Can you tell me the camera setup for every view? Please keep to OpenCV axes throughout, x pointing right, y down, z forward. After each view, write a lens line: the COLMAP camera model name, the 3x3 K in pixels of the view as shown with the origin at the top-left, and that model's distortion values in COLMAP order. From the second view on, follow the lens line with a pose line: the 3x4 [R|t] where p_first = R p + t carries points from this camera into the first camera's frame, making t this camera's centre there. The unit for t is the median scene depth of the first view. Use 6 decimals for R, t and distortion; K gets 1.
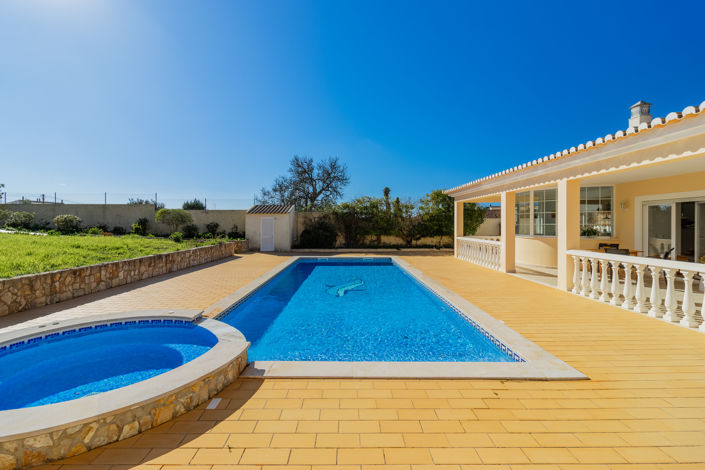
lens RADIAL K [[325.2, 0, 347.9], [0, 325.2, 223.0], [0, 0, 1]] dist [0.005424, 0.000612]
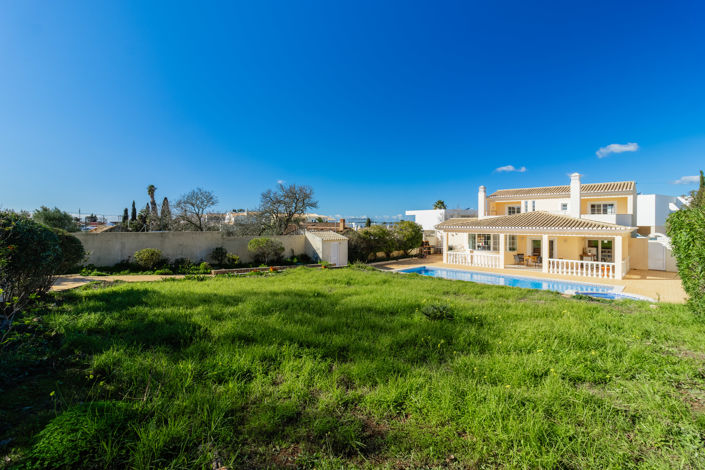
lens RADIAL K [[325.2, 0, 347.9], [0, 325.2, 223.0], [0, 0, 1]] dist [0.005424, 0.000612]
pose [[0.697906, 0.005659, 0.716167, -1.125553], [-0.008606, 0.999963, 0.000485, -0.095141], [-0.716137, -0.006502, 0.697929, 0.097302]]
